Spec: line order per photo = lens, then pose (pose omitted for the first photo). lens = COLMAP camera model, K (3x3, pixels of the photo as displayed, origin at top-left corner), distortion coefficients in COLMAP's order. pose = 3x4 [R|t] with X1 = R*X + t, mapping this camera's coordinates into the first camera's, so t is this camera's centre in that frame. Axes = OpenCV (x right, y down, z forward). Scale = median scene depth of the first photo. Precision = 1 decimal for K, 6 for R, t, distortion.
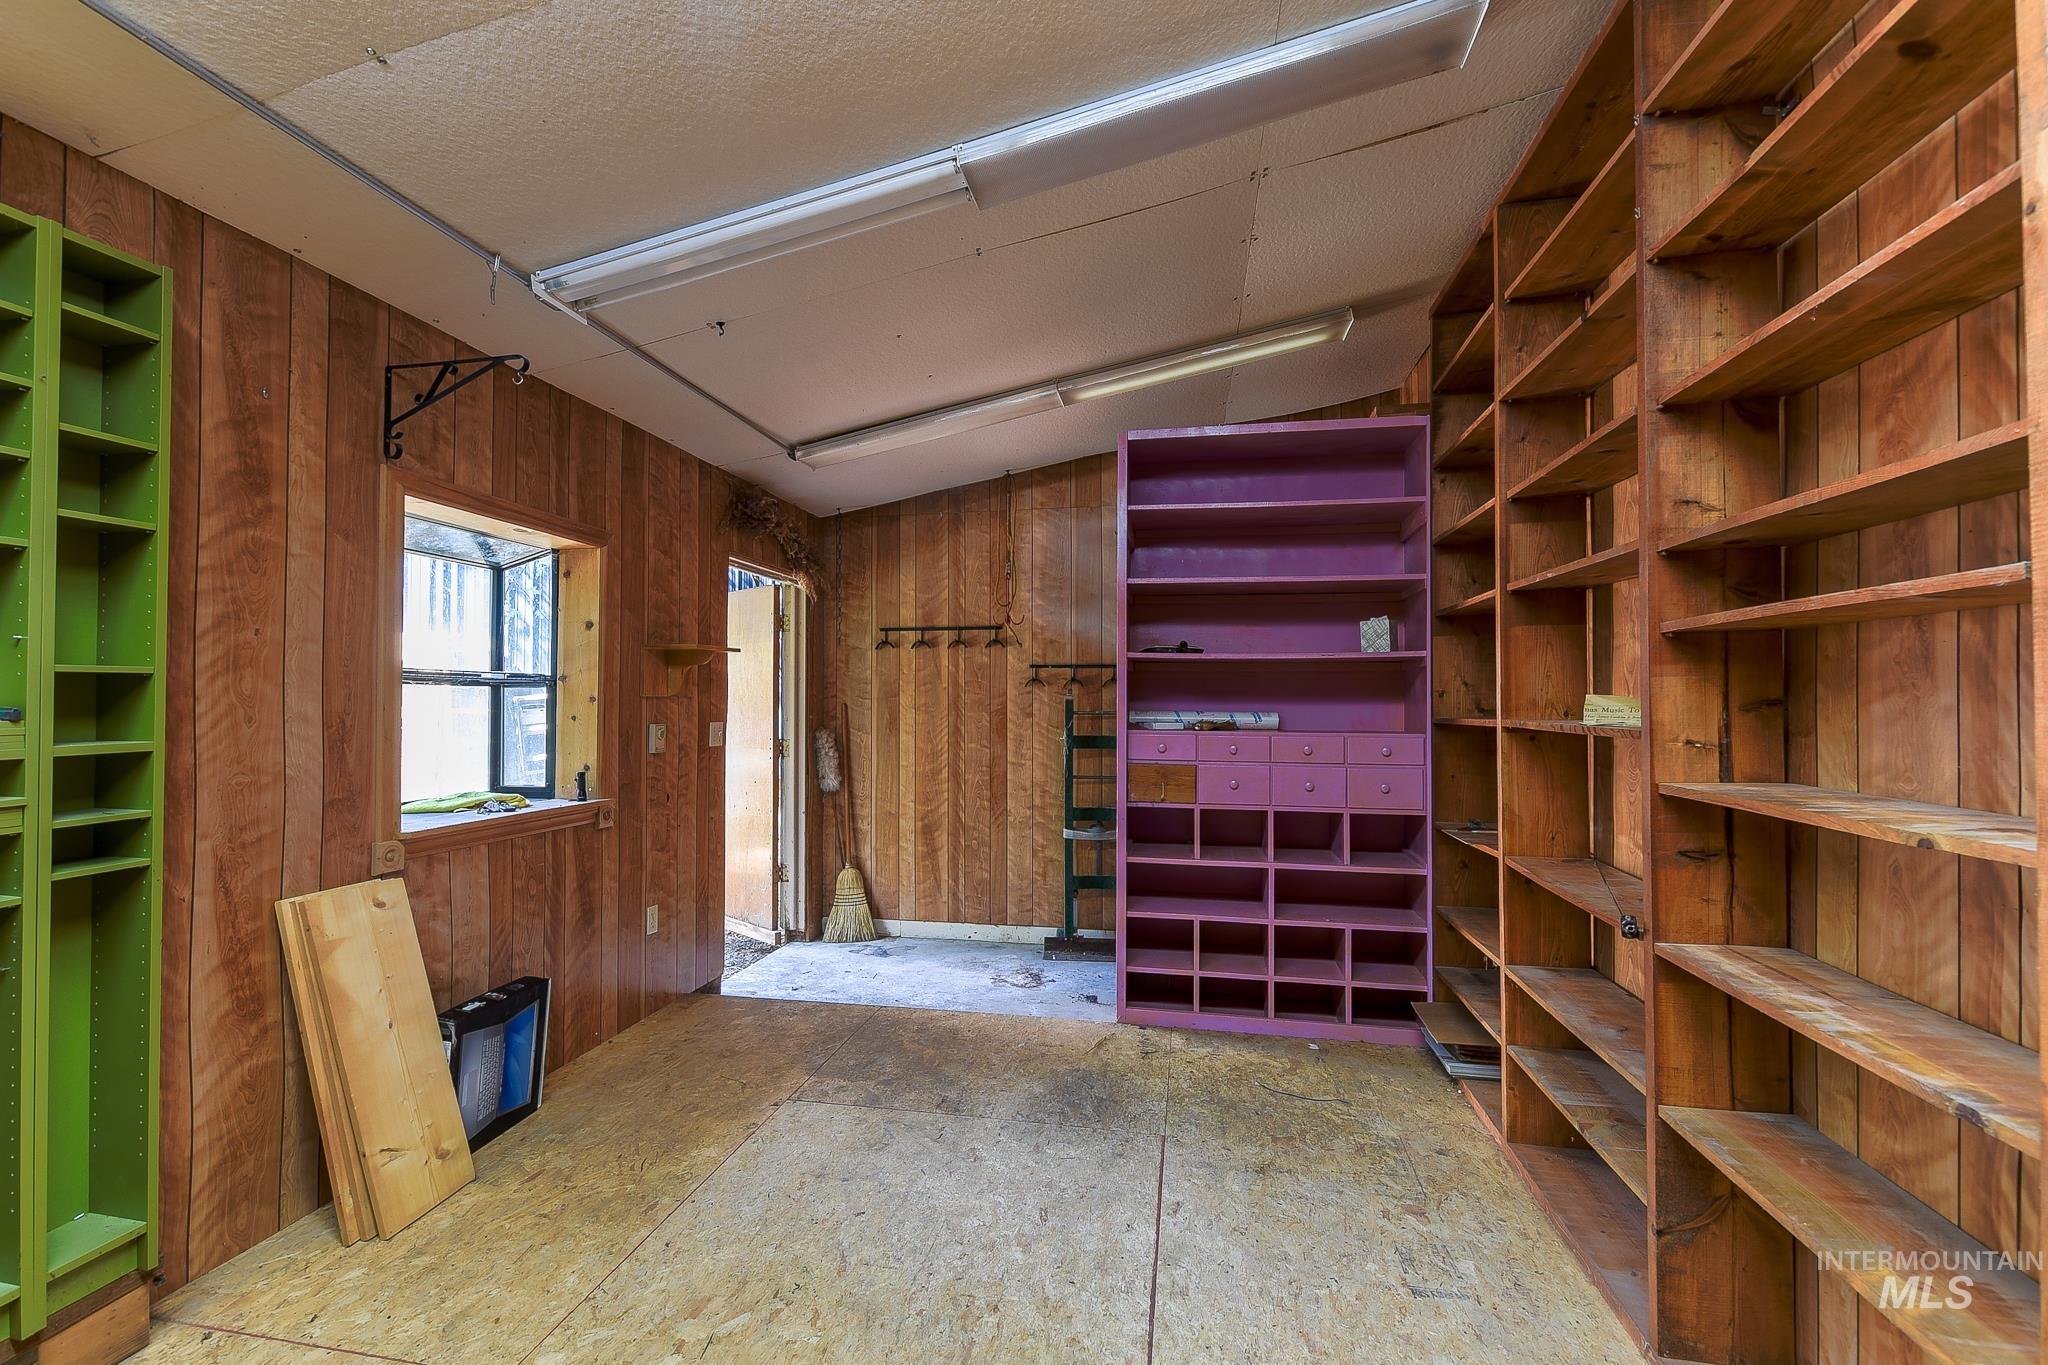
lens RADIAL K [[883.8, 0, 1013.5], [0, 883.8, 689.8], [0, 0, 1]] dist [0.008399, -0.004627]
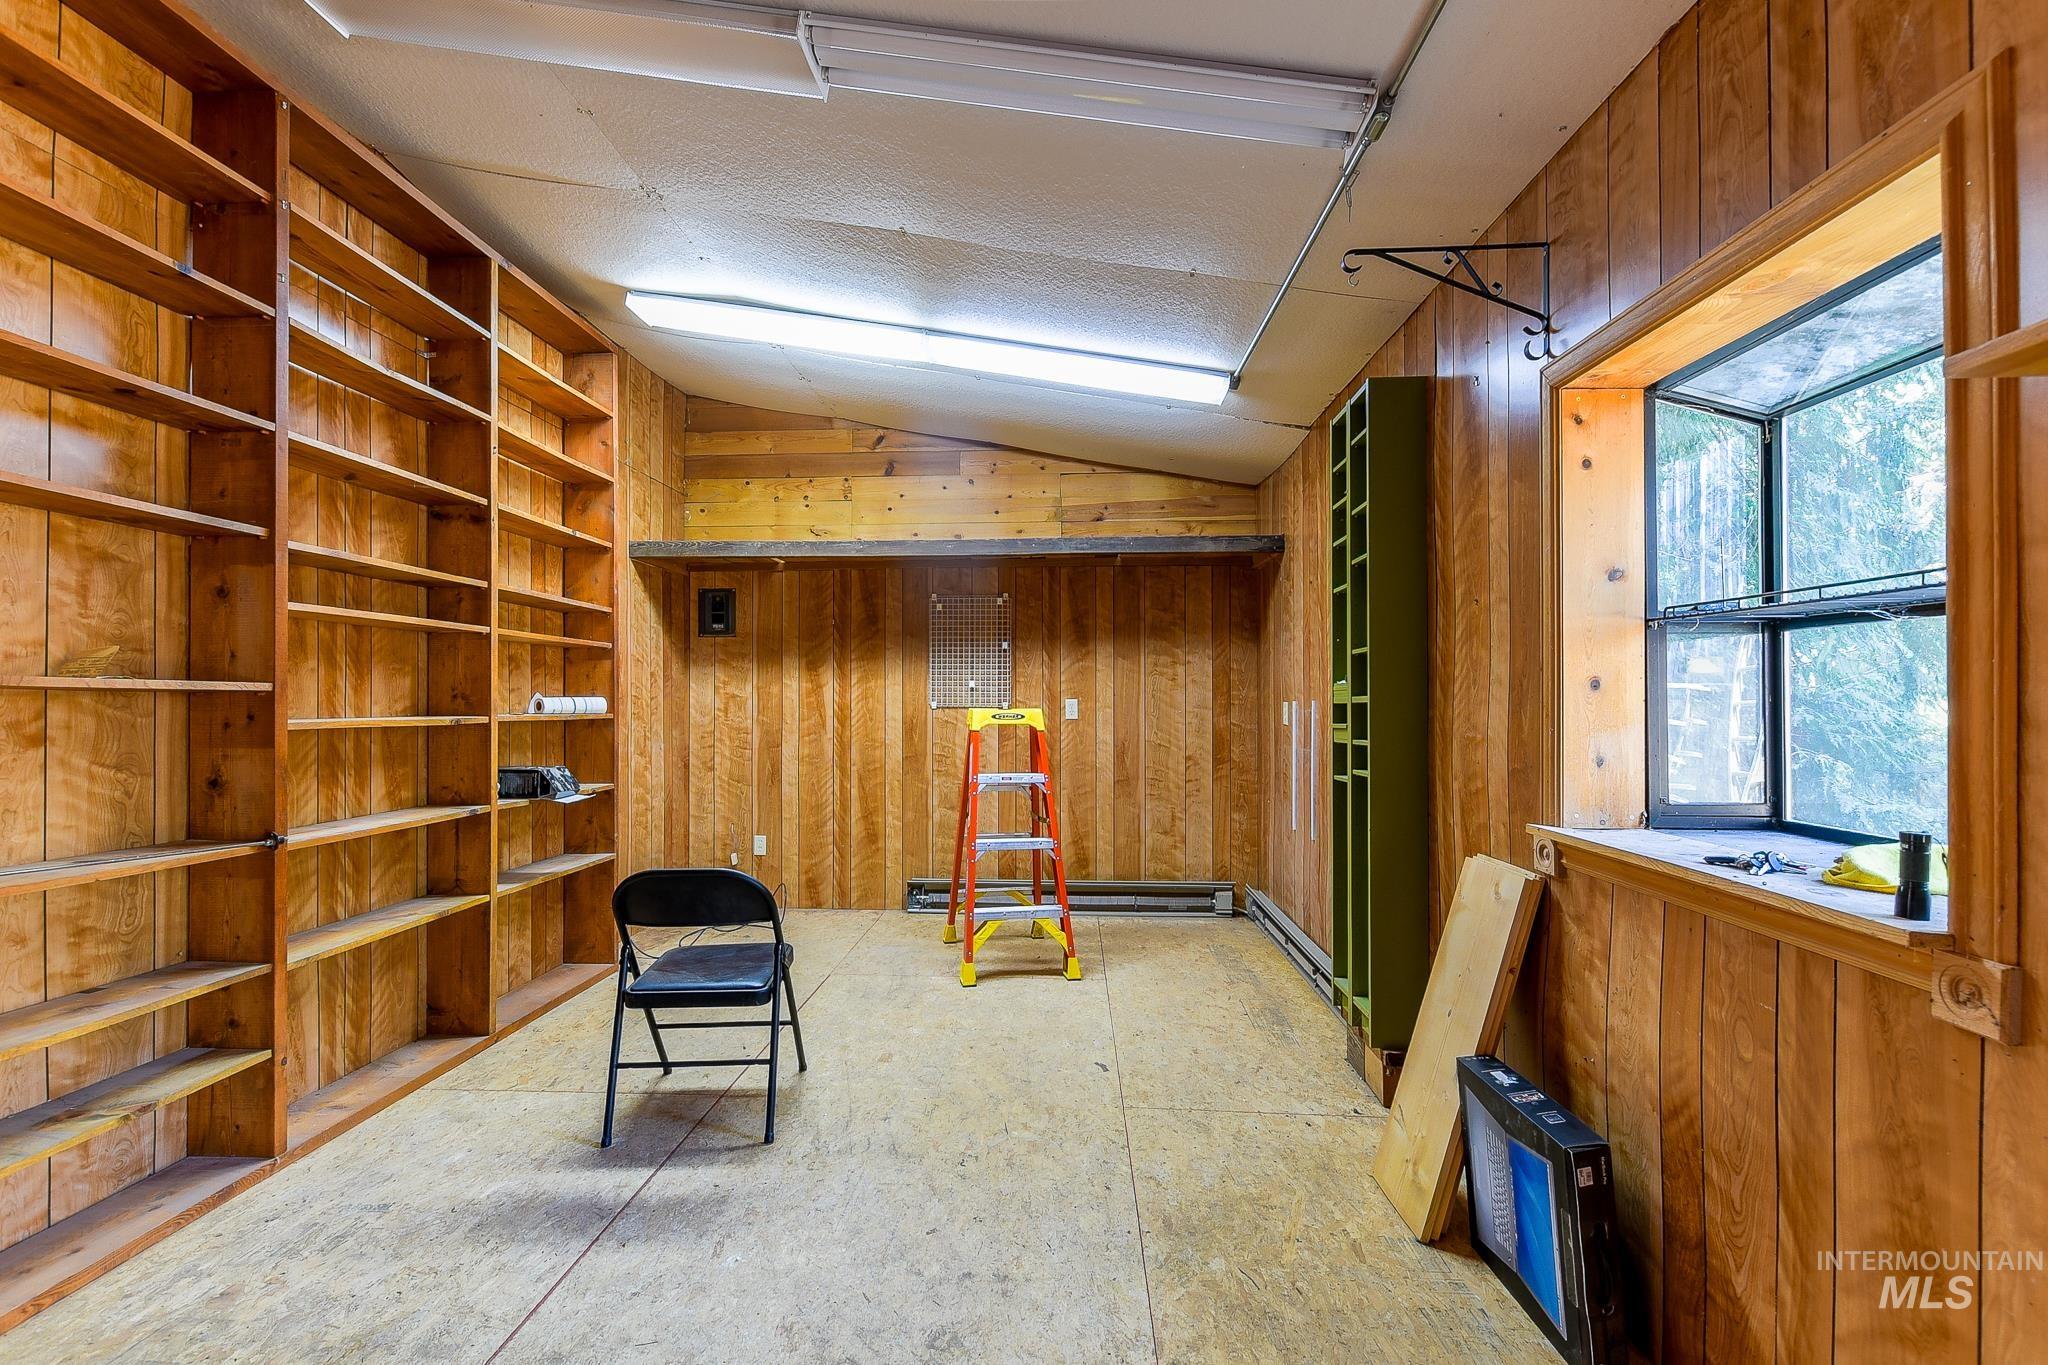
lens RADIAL K [[883.8, 0, 1013.5], [0, 883.8, 689.8], [0, 0, 1]] dist [0.008399, -0.004627]
pose [[-0.990881, -0.003983, -0.134681, -0.105404], [-0.001004, 0.999753, -0.022181, 0.052076], [0.134736, -0.021844, -0.990641, 1.521234]]
